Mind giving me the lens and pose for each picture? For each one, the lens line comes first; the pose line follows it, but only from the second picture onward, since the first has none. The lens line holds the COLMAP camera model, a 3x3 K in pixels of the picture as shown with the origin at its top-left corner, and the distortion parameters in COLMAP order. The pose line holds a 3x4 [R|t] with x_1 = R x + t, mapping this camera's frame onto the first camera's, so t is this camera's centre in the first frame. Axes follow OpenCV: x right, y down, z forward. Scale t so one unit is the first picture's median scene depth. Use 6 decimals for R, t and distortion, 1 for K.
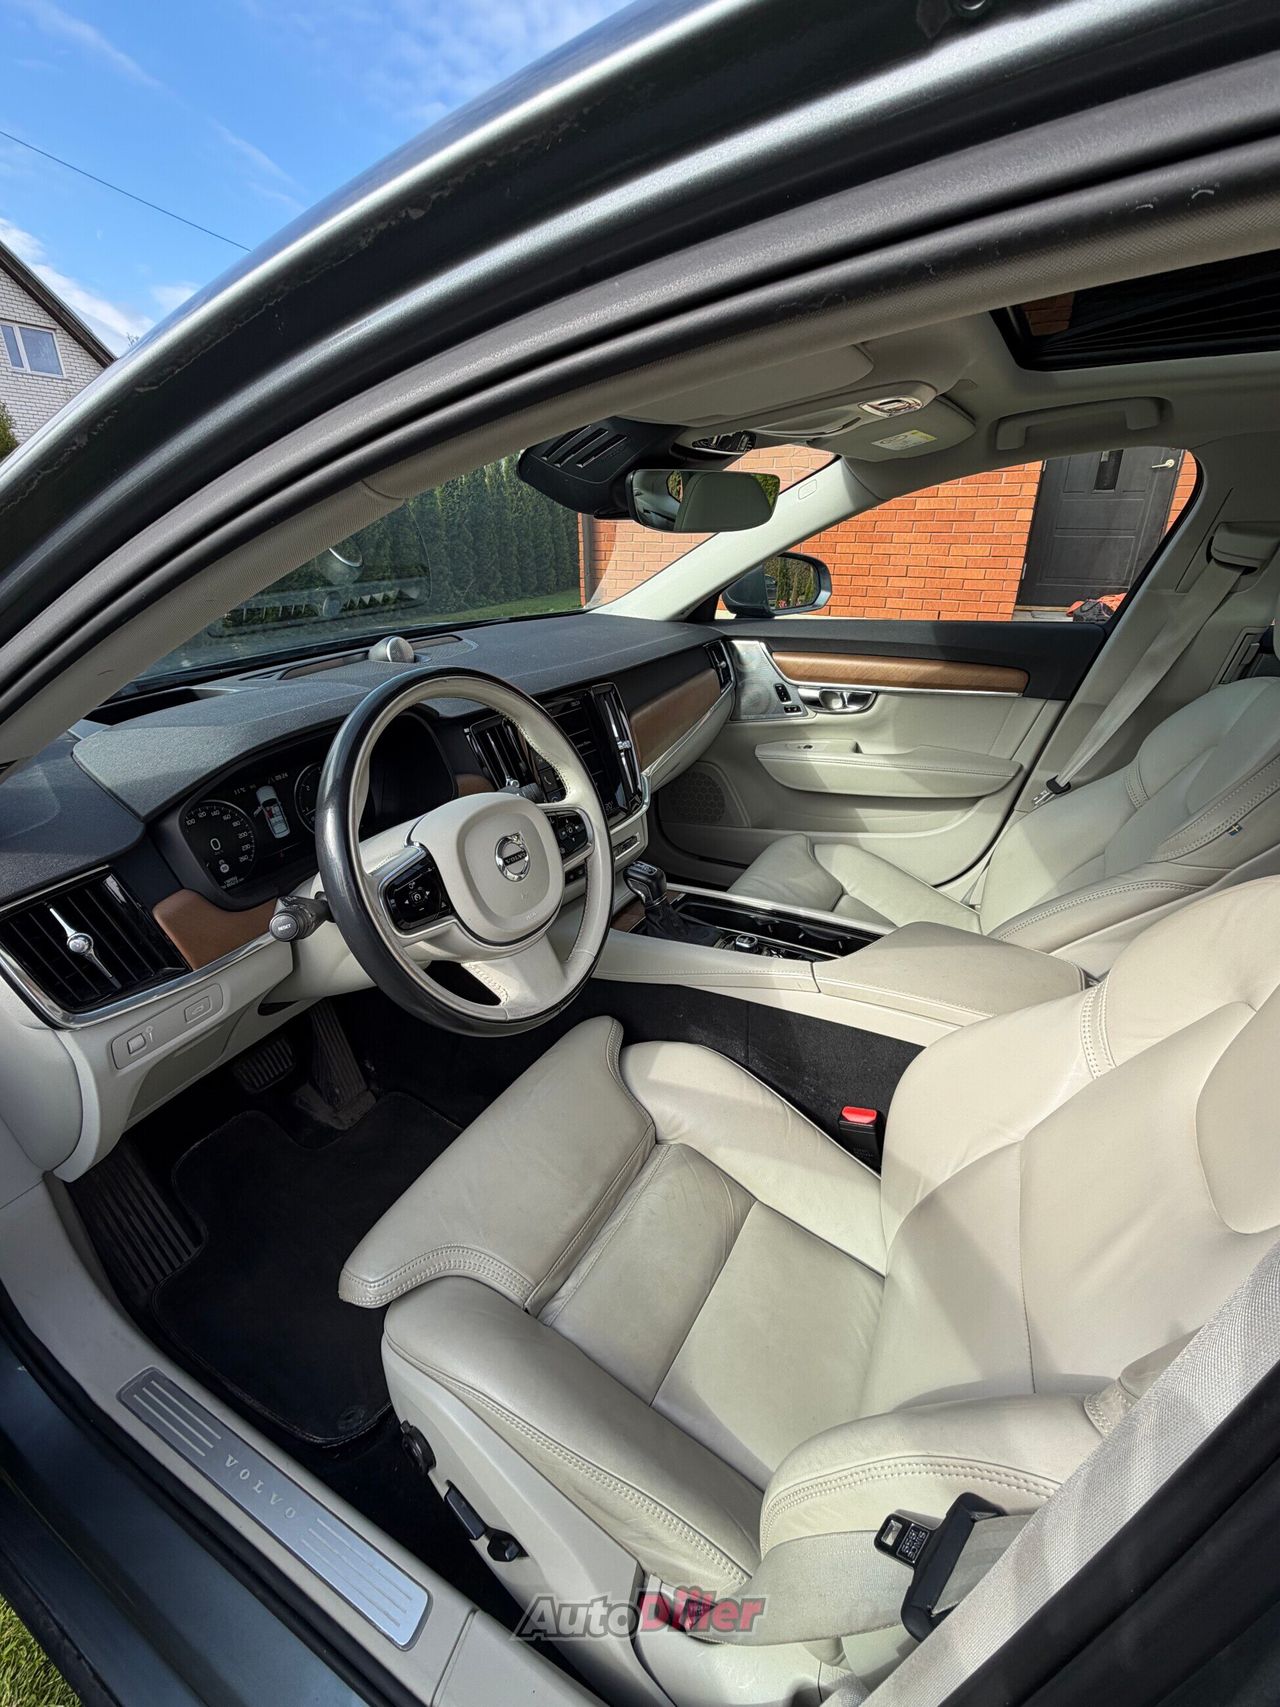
lens RADIAL K [[758.7, 0, 640.0], [0, 758.7, 853.5], [0, 0, 1]] dist [0.001980, 0.000629]
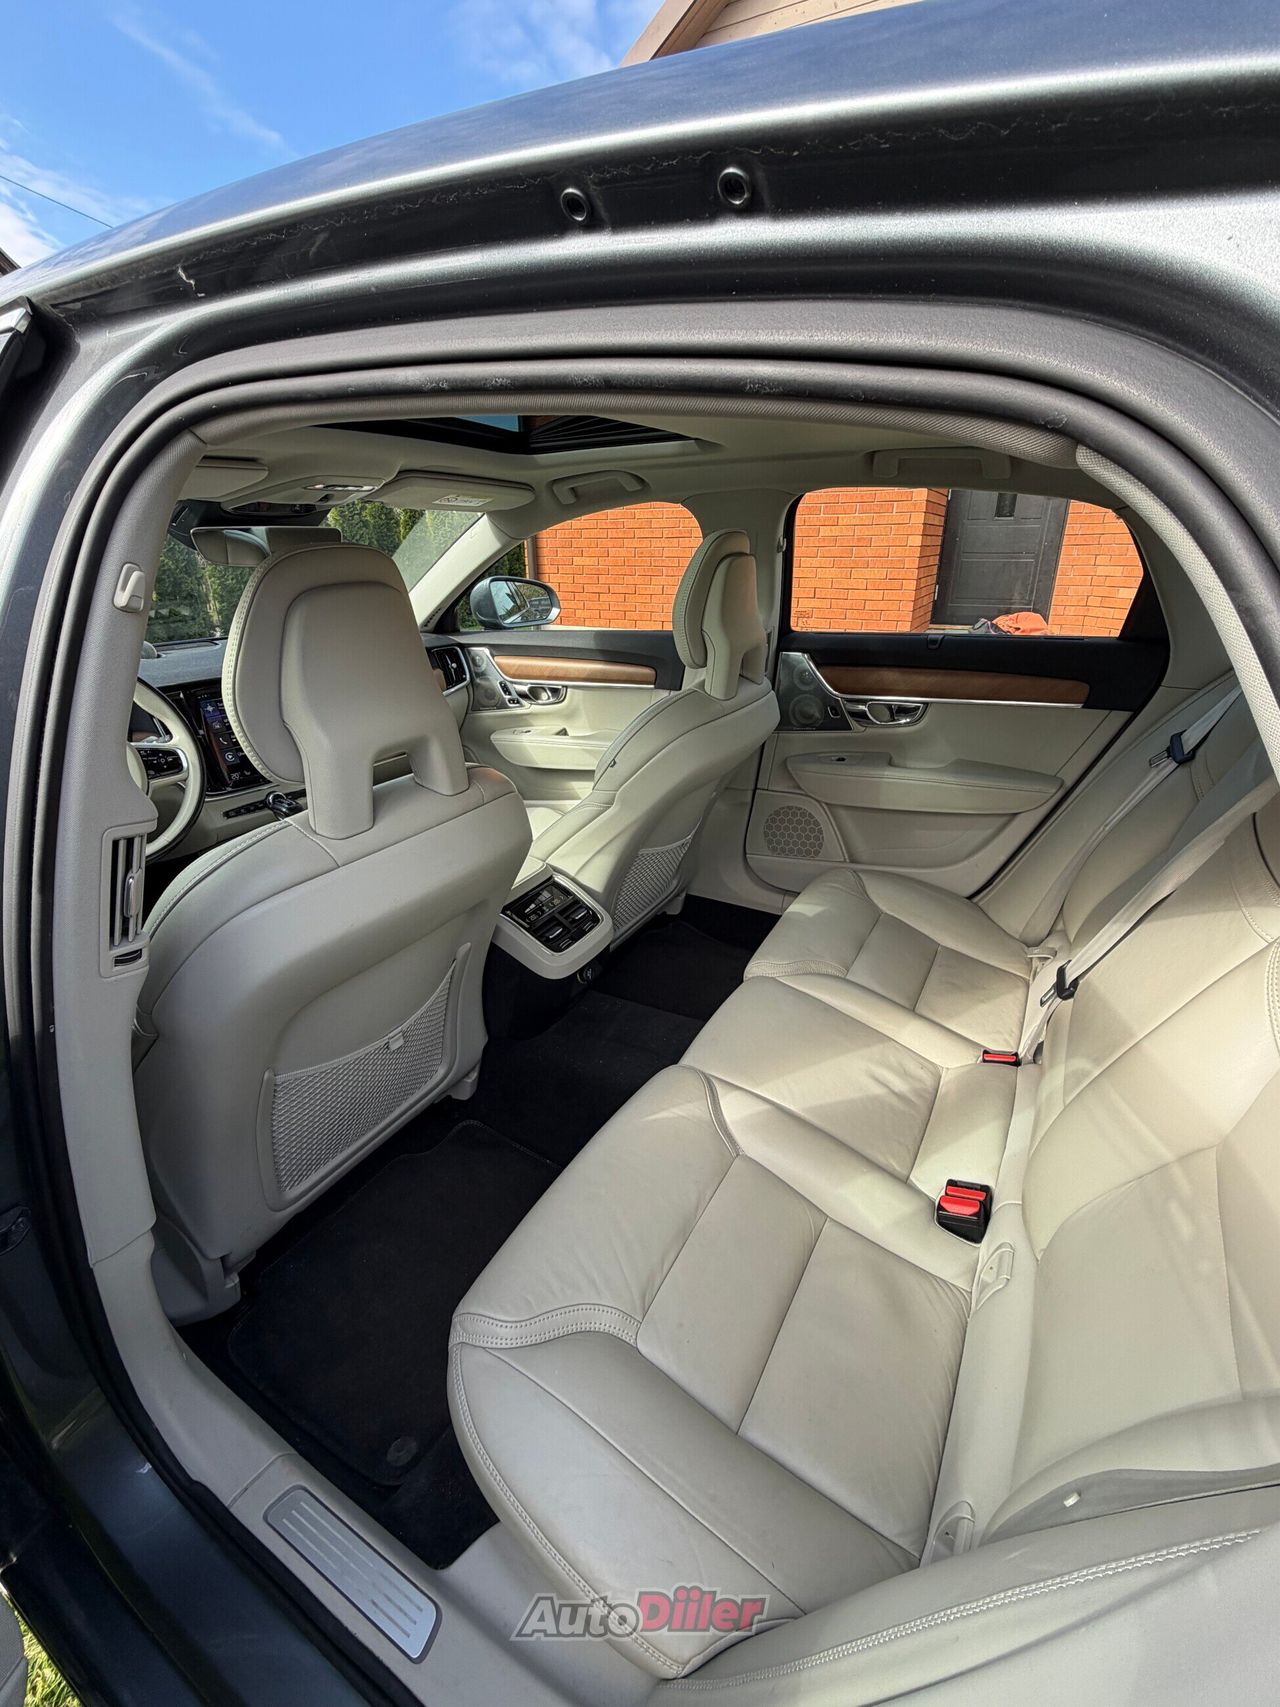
lens RADIAL K [[743.7, 0, 640.0], [0, 743.7, 853.5], [0, 0, 1]] dist [0.000786, -0.000797]
pose [[0.999948, -0.000465, -0.010206, 0.425113], [0.000255, 0.999788, -0.020594, 0.087436], [0.010214, 0.020590, 0.999736, -0.224457]]
